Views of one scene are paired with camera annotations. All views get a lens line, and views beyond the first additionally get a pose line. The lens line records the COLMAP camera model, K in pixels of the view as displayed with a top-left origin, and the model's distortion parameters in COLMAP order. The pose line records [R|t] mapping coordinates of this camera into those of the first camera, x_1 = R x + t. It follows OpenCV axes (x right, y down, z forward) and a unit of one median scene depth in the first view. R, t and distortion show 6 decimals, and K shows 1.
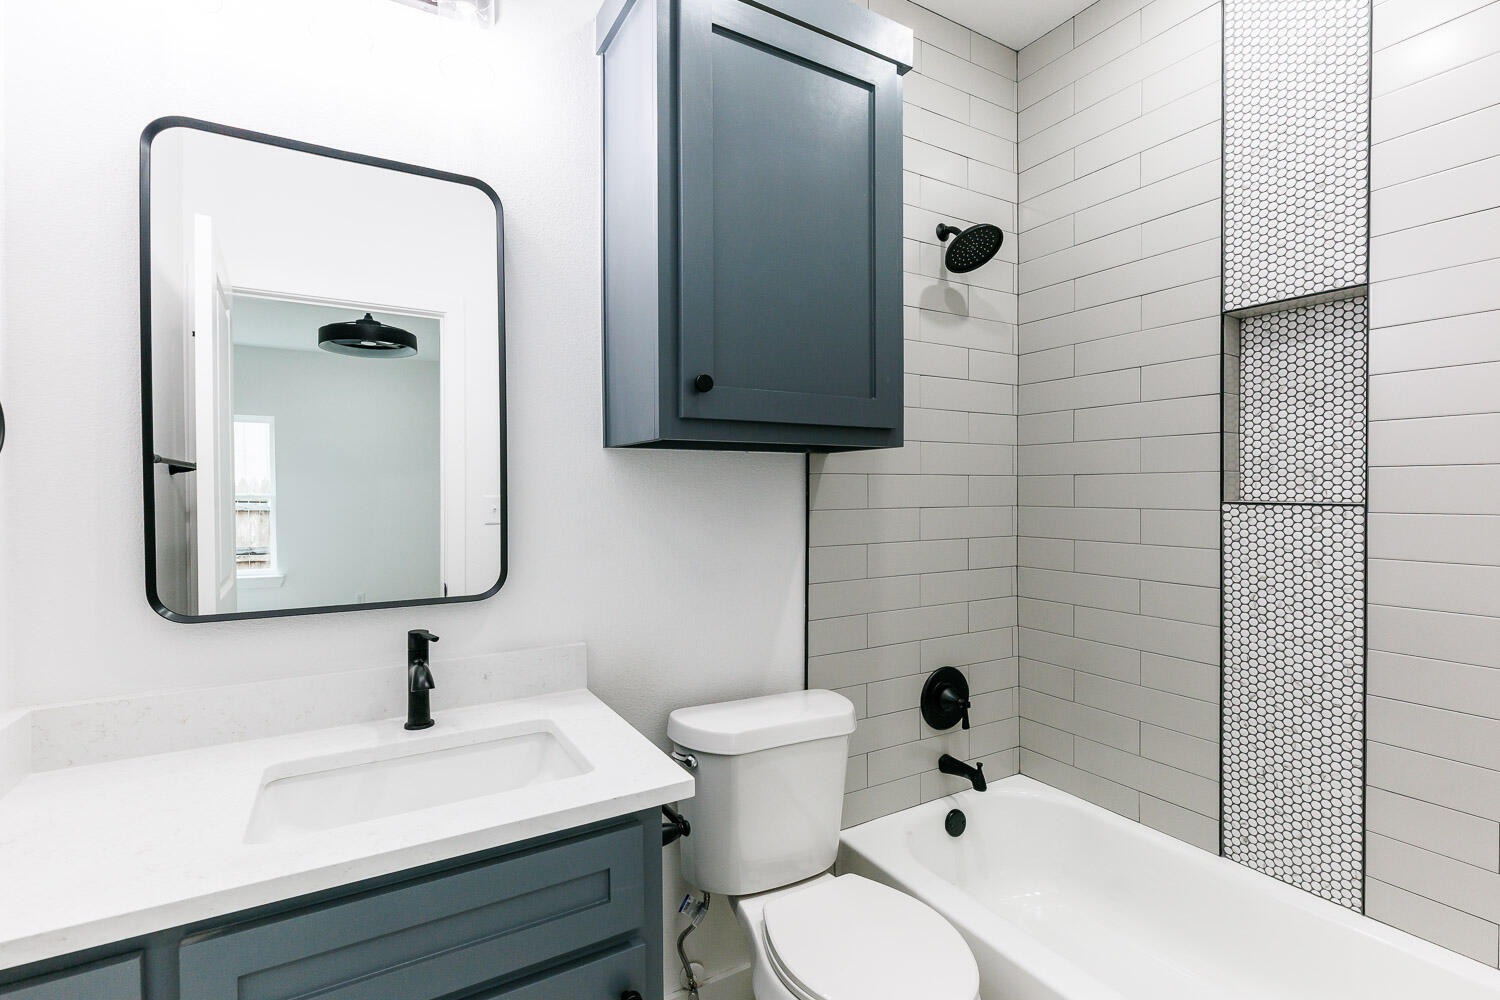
lens RADIAL K [[697.4, 0, 743.9], [0, 697.4, 502.6], [0, 0, 1]] dist [-0.004927, -0.001762]
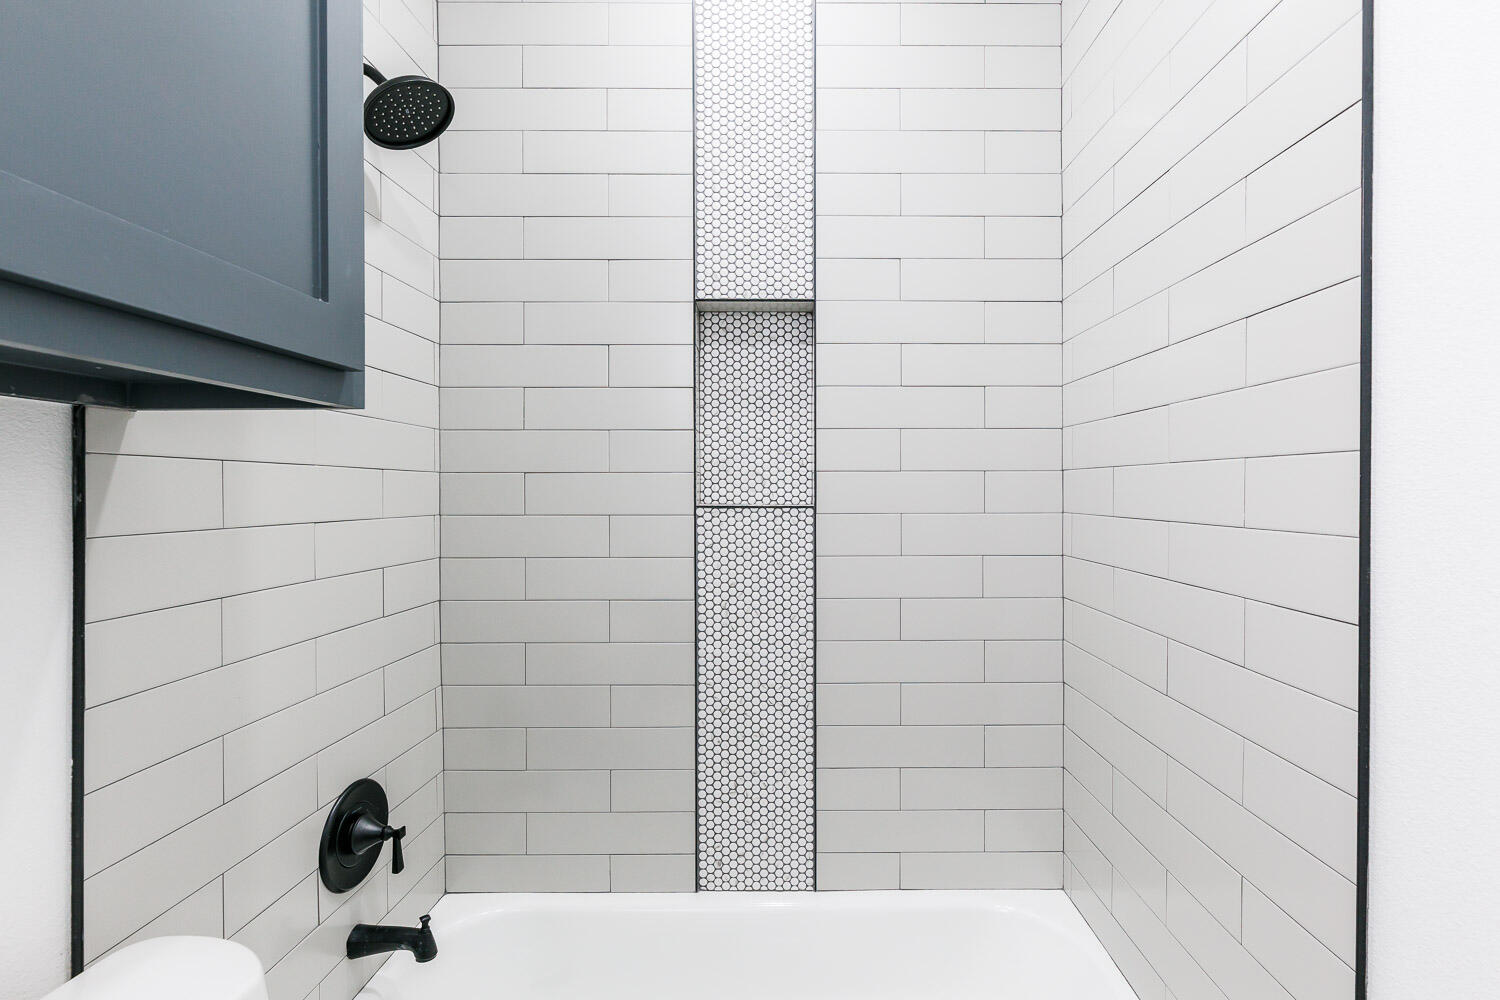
lens RADIAL K [[697.4, 0, 738.7], [0, 697.4, 497.9], [0, 0, 1]] dist [-0.004927, -0.001762]
pose [[0.504199, -0.003489, 0.863580, -0.080833], [0.014741, 0.999881, -0.004567, -0.006248], [-0.863462, 0.015033, 0.504190, 0.495600]]
